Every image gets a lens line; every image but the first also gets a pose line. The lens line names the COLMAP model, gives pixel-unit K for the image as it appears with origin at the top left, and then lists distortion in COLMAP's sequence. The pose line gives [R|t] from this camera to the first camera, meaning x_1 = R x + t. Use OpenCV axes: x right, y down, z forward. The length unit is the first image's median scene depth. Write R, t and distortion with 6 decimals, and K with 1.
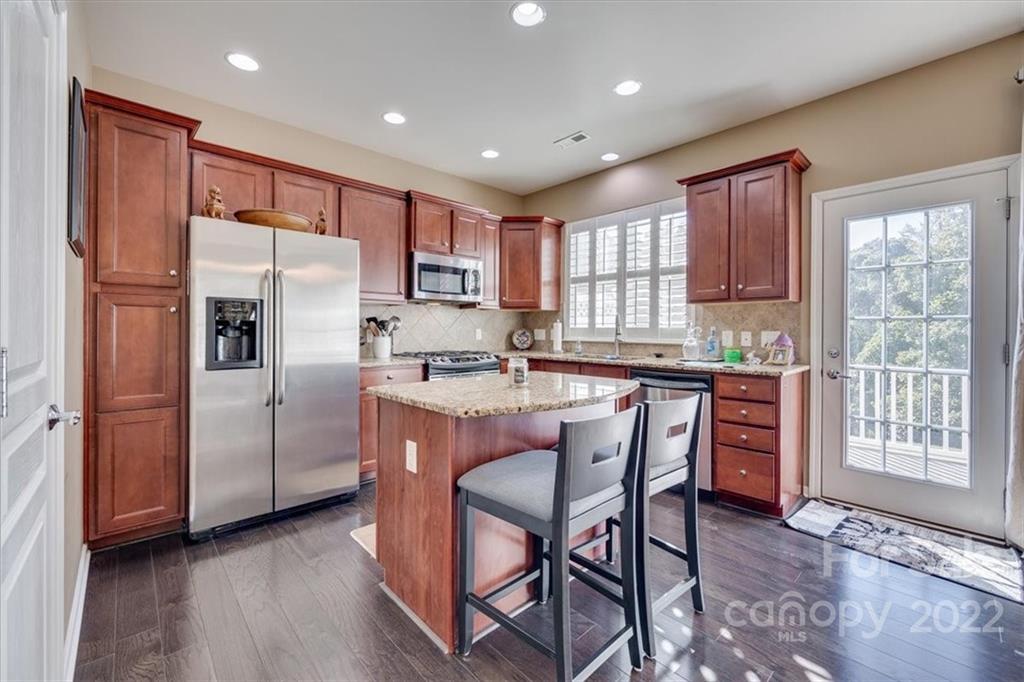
lens RADIAL K [[418.2, 0, 520.0], [0, 418.2, 327.9], [0, 0, 1]] dist [0.007583, -0.000650]
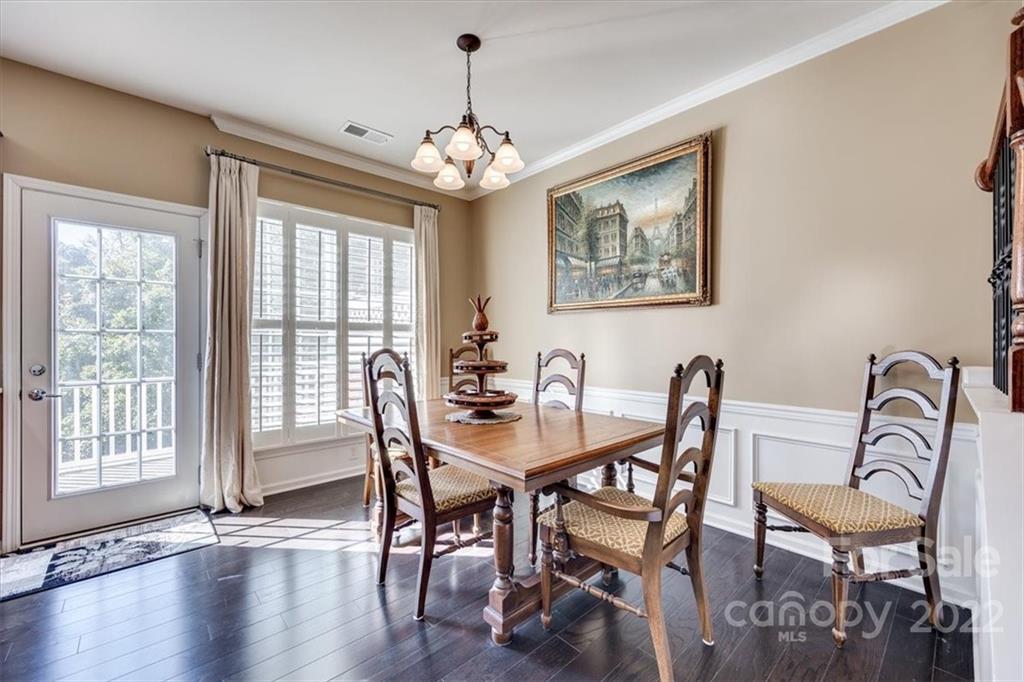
lens RADIAL K [[418.2, 0, 487.9], [0, 418.2, 342.6], [0, 0, 1]] dist [0.007583, -0.000650]
pose [[0.030602, -0.002256, 0.999529, -0.082368], [-0.001340, 0.999996, 0.002298, 0.000049], [-0.999531, -0.001410, 0.030599, 0.059559]]
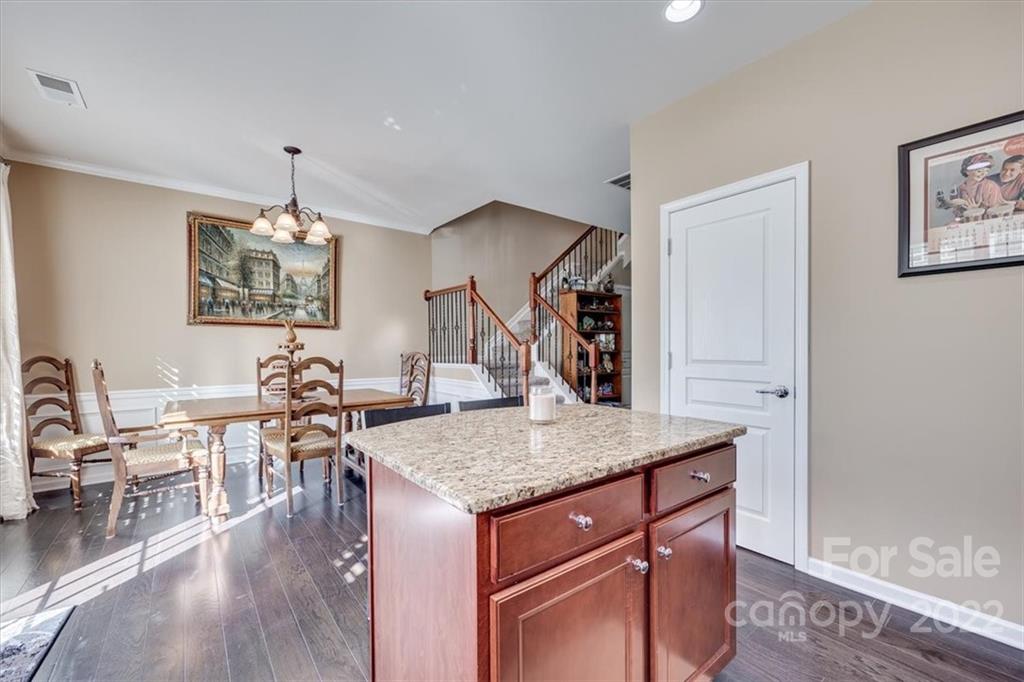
lens RADIAL K [[418.2, 0, 505.6], [0, 418.2, 362.1], [0, 0, 1]] dist [0.007583, -0.000650]
pose [[-0.994450, 0.001273, 0.105200, -0.018787], [0.004876, 0.999410, 0.033999, -0.001293], [-0.105095, 0.034323, -0.993870, 1.098417]]
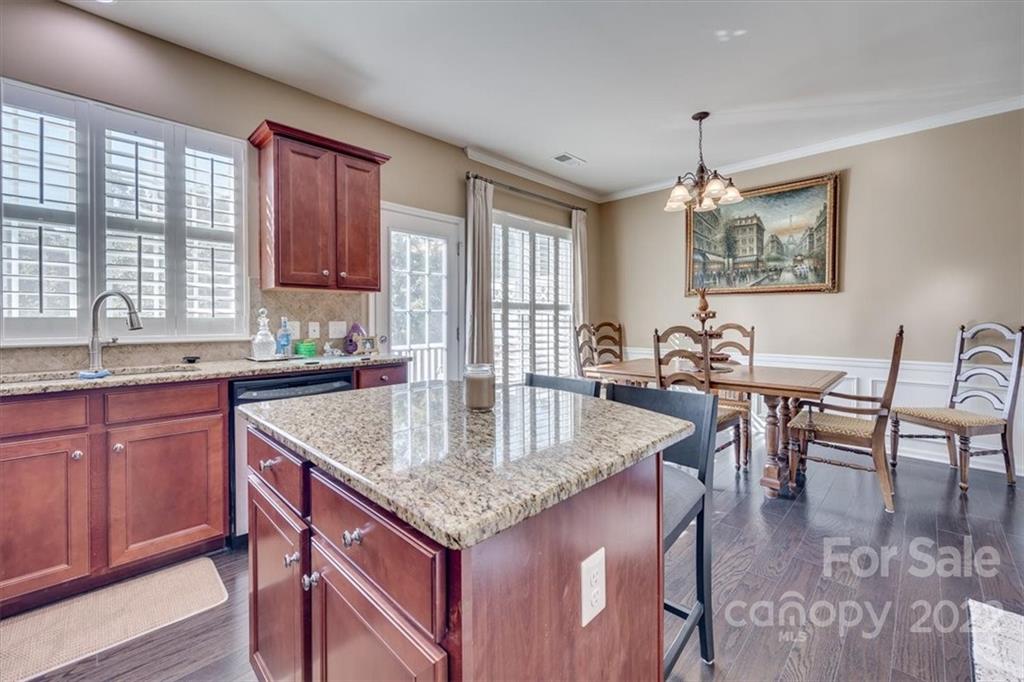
lens RADIAL K [[418.2, 0, 506.9], [0, 418.2, 323.3], [0, 0, 1]] dist [0.007583, -0.000650]
pose [[-0.031099, -0.009545, 0.999471, -0.398749], [0.000943, 0.999954, 0.009579, 0.002766], [-0.999516, 0.001241, -0.031088, 0.610701]]
